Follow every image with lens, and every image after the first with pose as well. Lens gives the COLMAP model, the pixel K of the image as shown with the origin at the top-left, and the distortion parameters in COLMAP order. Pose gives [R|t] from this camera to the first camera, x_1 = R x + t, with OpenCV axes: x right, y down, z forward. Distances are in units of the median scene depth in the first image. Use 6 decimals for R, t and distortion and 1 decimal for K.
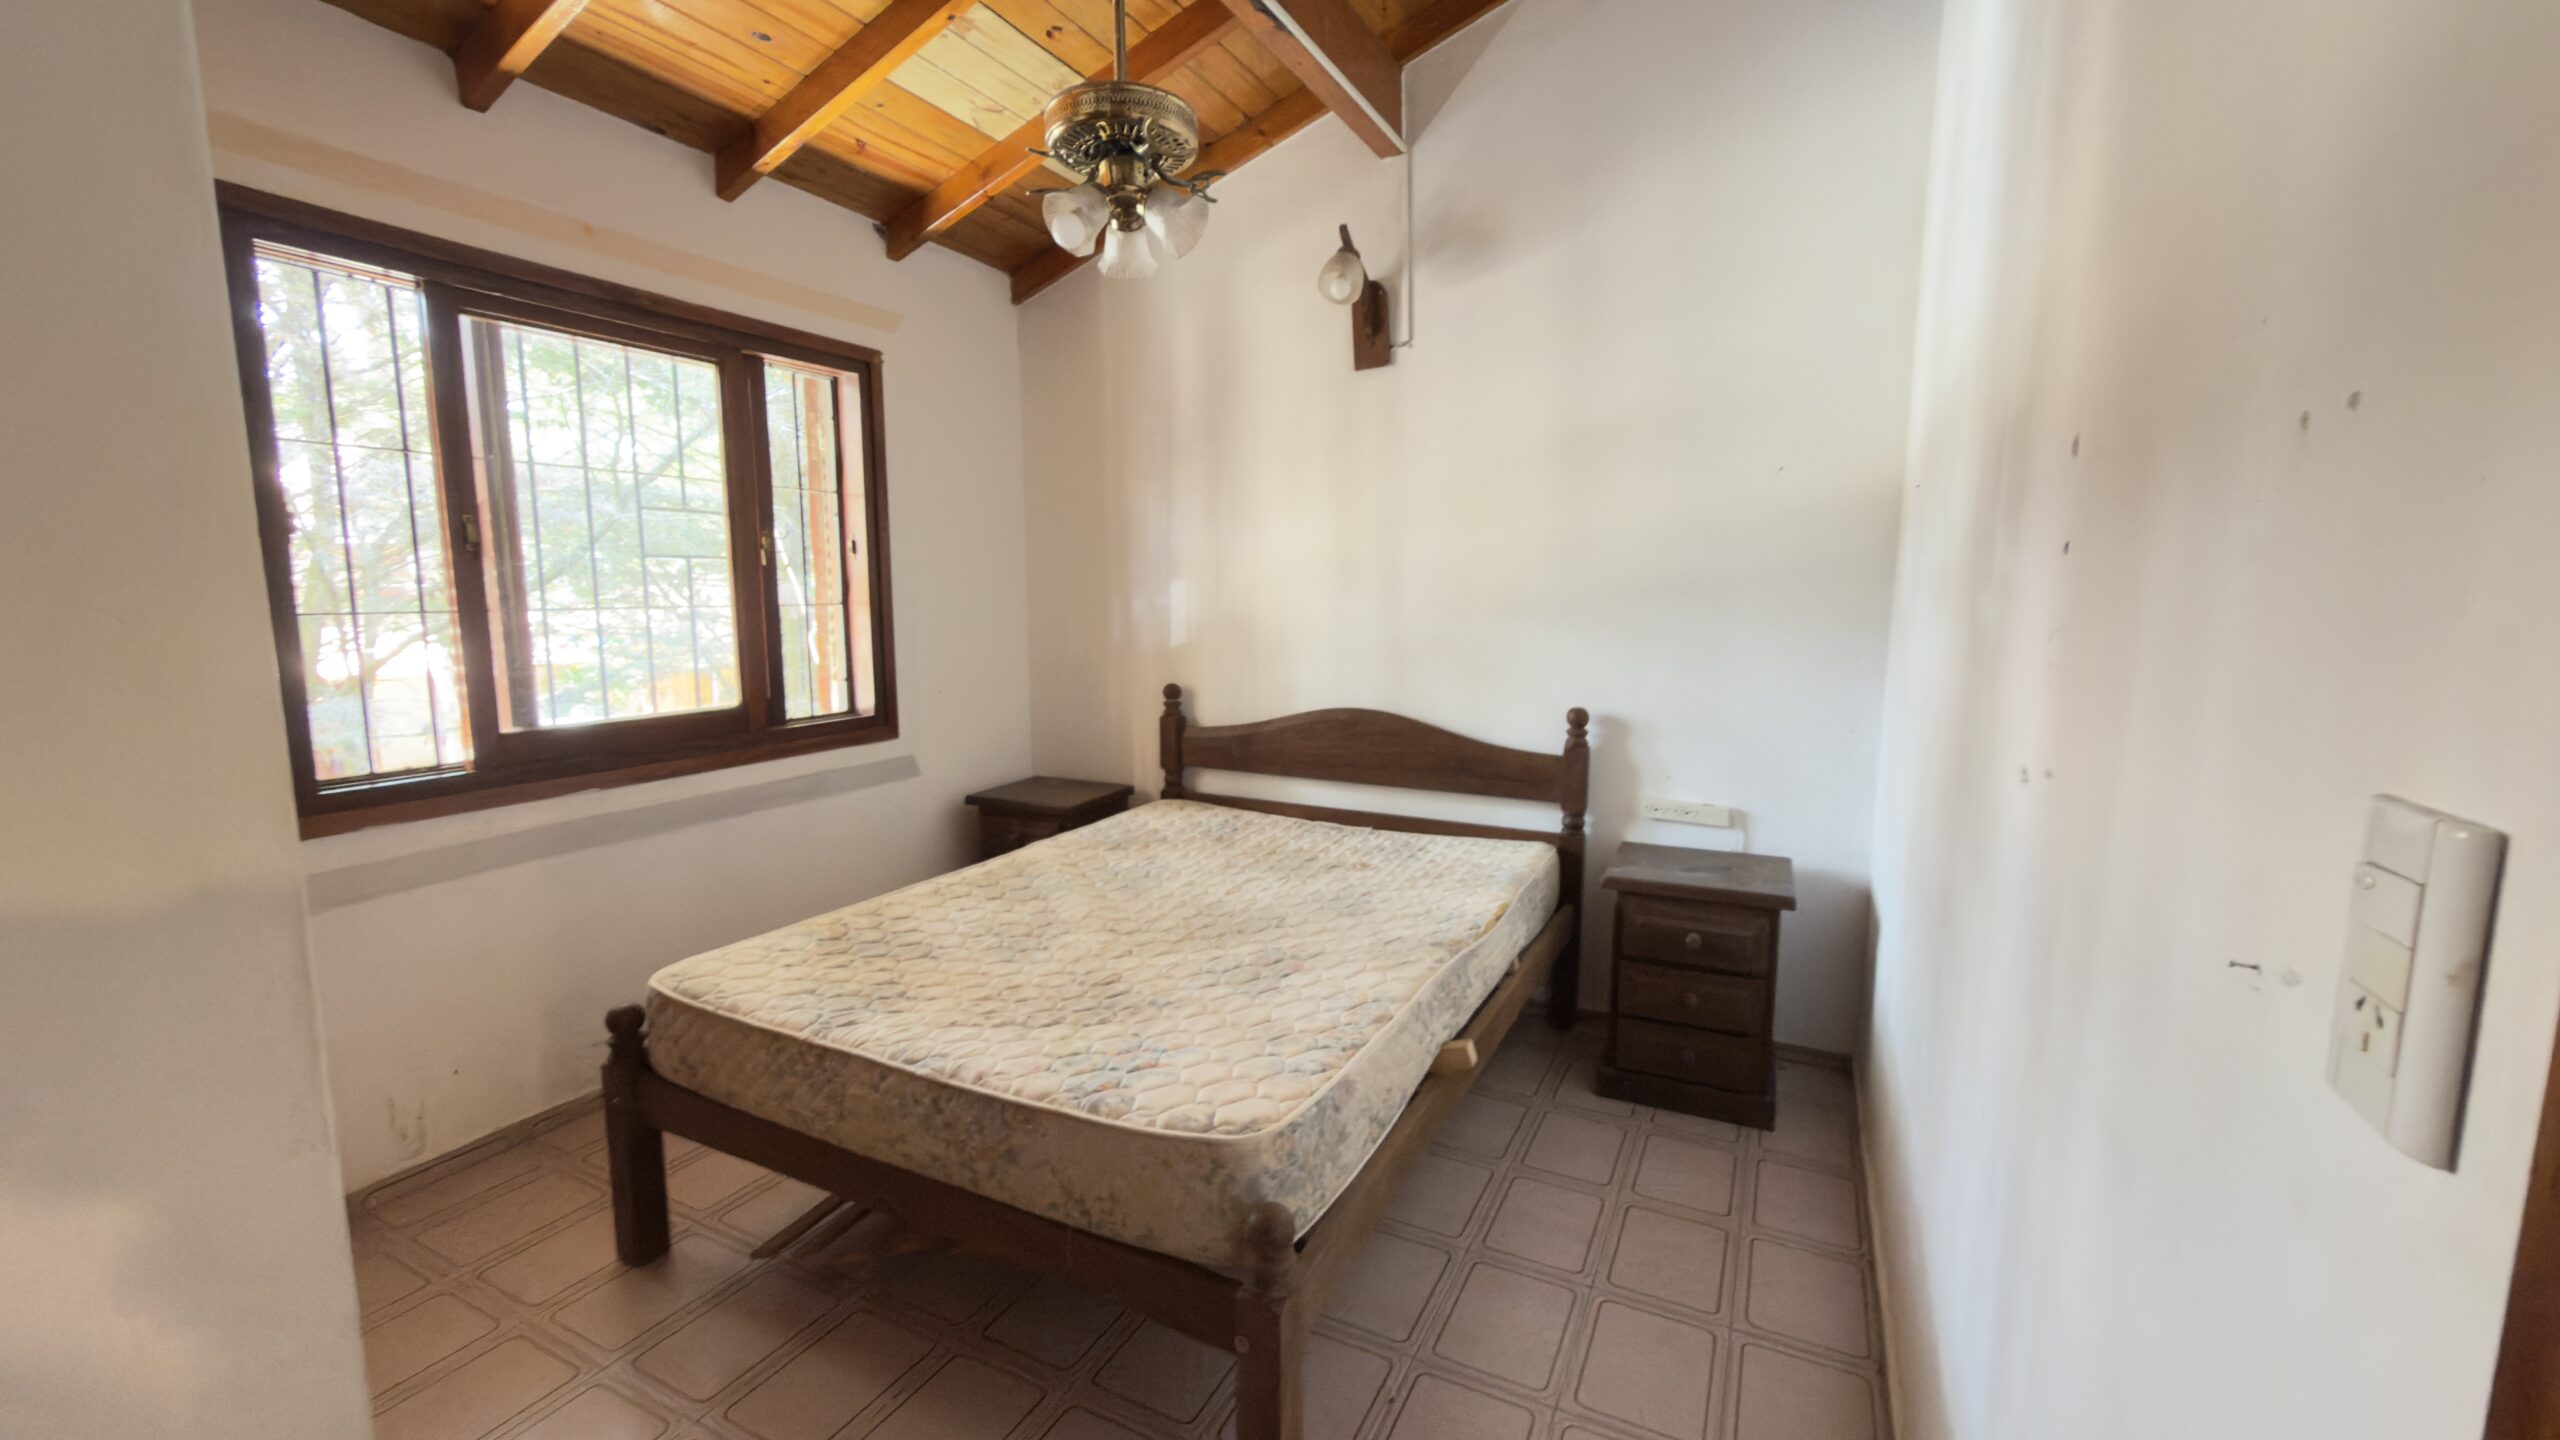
lens RADIAL K [[1017.4, 0, 1280.0], [0, 1017.4, 720.0], [0, 0, 1]] dist [0.001206, 0.000500]
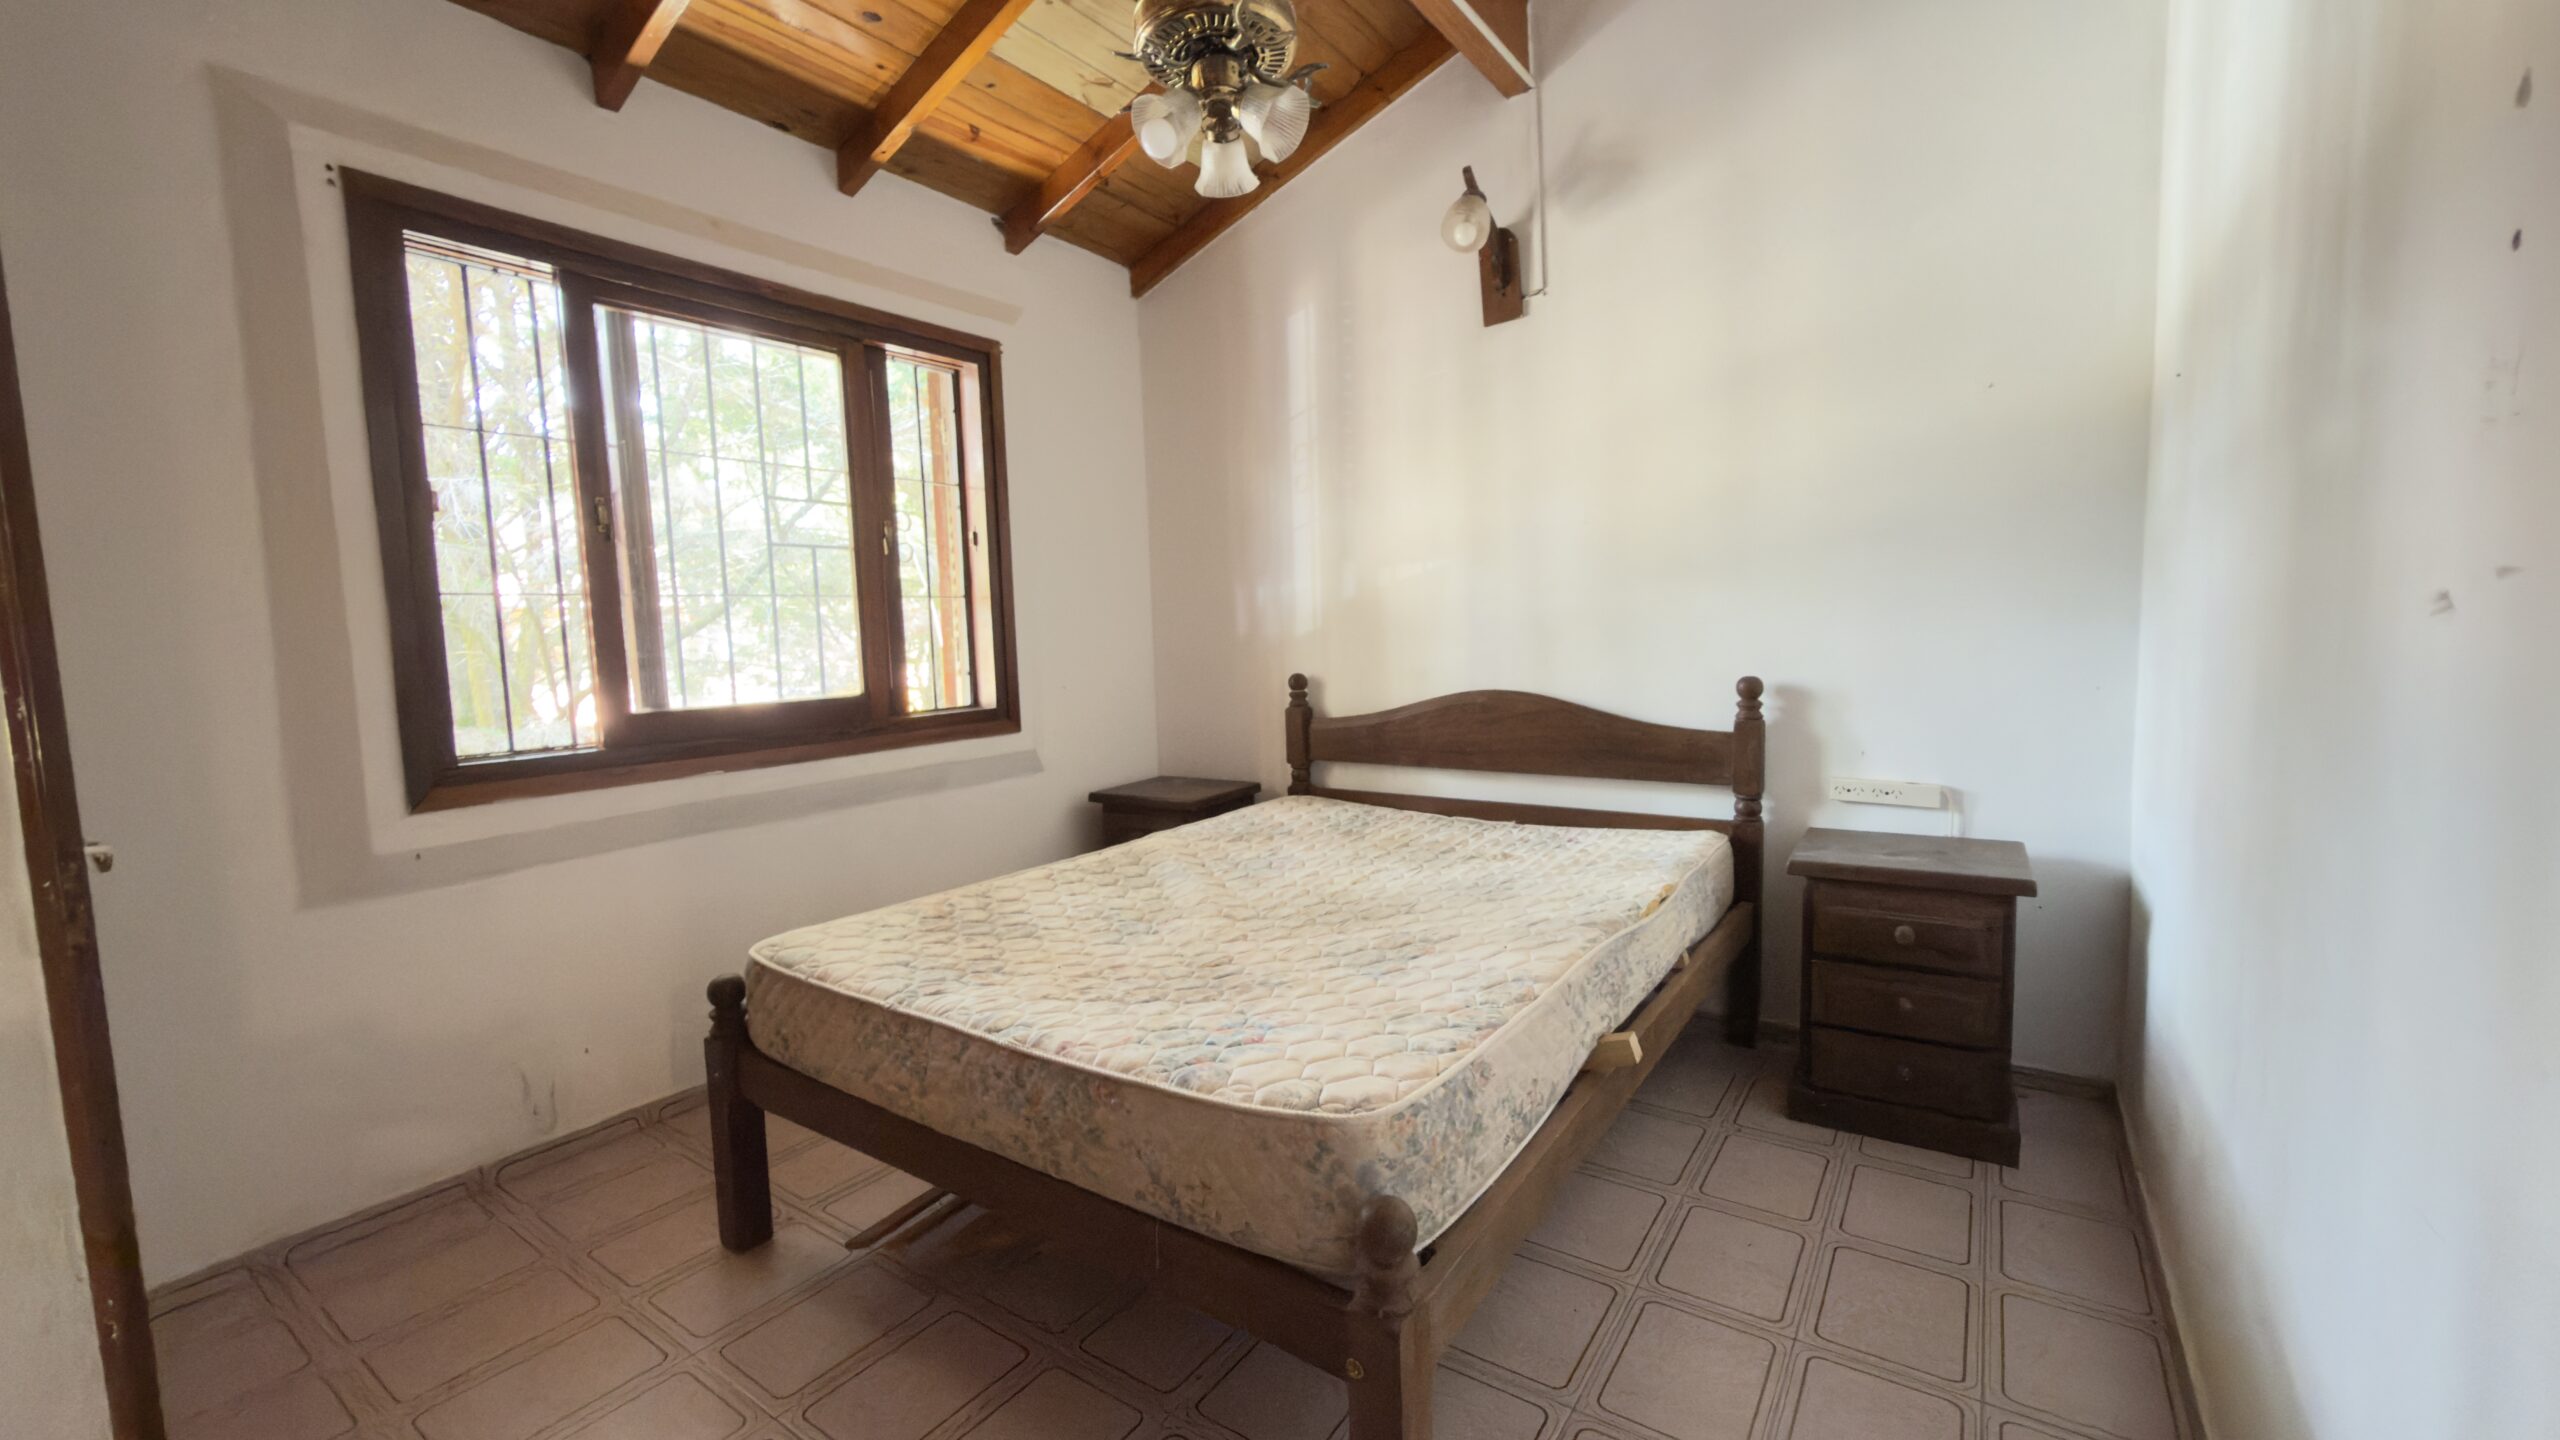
lens RADIAL K [[1017.4, 0, 1280.0], [0, 1017.4, 720.0], [0, 0, 1]] dist [0.001206, 0.000500]
pose [[0.989778, -0.020746, -0.141101, 0.018364], [0.015371, 0.999118, -0.039074, 0.073737], [0.141787, 0.036506, 0.989224, 0.095956]]
